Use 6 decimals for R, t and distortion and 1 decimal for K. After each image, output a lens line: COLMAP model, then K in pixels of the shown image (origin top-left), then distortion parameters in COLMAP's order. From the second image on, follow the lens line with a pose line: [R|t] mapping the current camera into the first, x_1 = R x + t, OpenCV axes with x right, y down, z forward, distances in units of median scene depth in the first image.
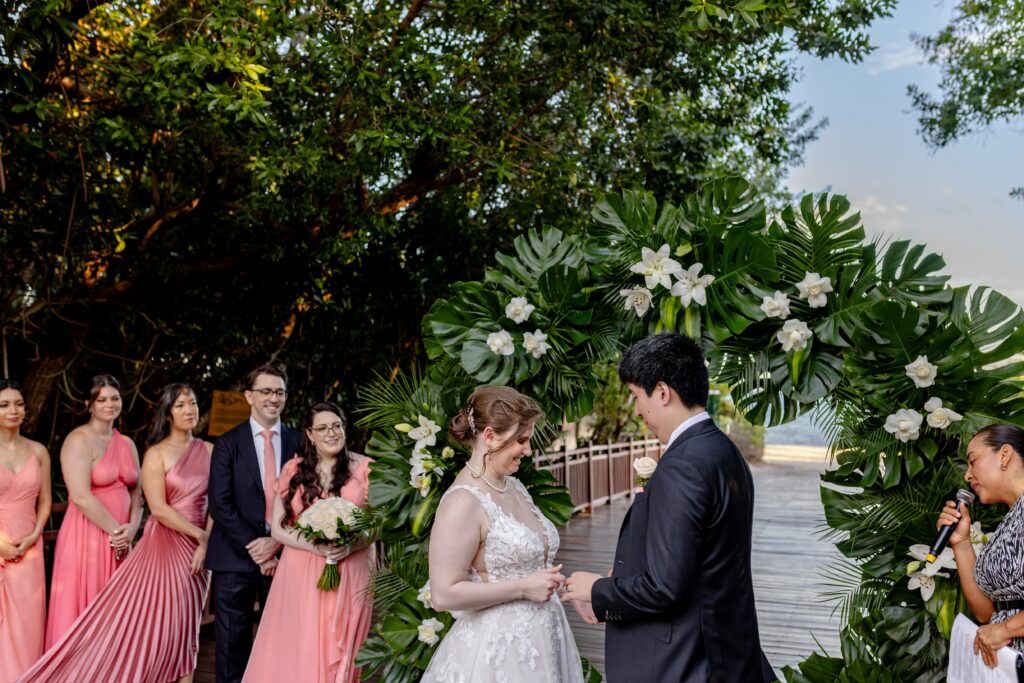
lens RADIAL K [[1000.5, 0, 512.0], [0, 1000.5, 341.5], [0, 0, 1]] dist [0.010204, -0.014834]
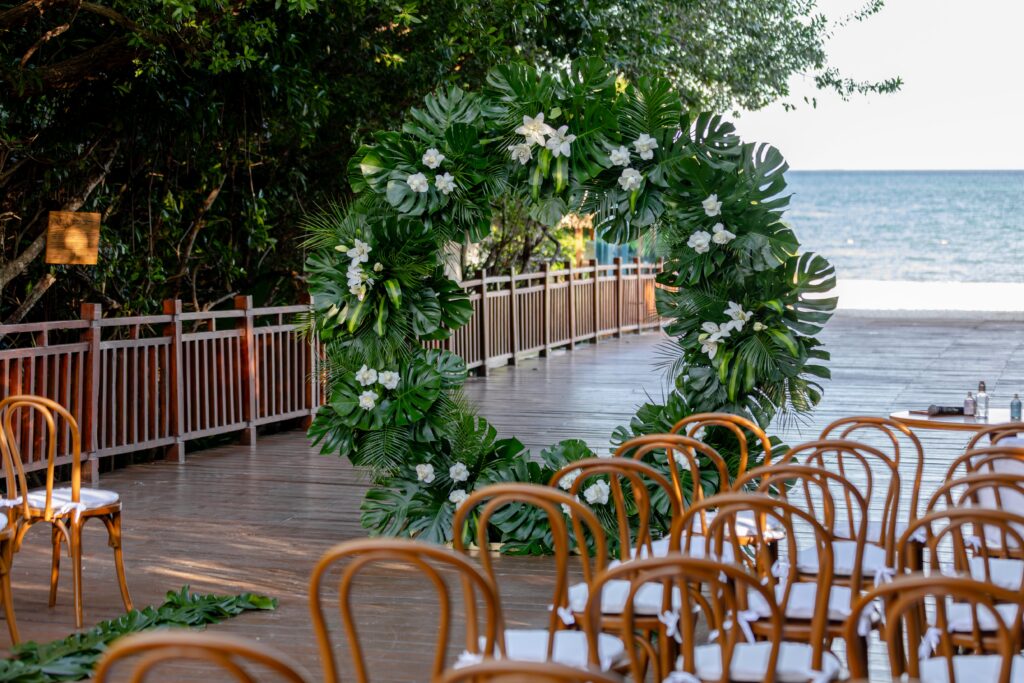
lens RADIAL K [[2258.4, 0, 510.3], [0, 2258.4, 363.2], [0, 0, 1]] dist [0.011450, 0.201922]
pose [[0.995782, -0.016554, 0.090240, -0.162436], [0.004260, 0.990869, 0.134761, -0.163224], [-0.091647, -0.133808, 0.986760, -1.965820]]
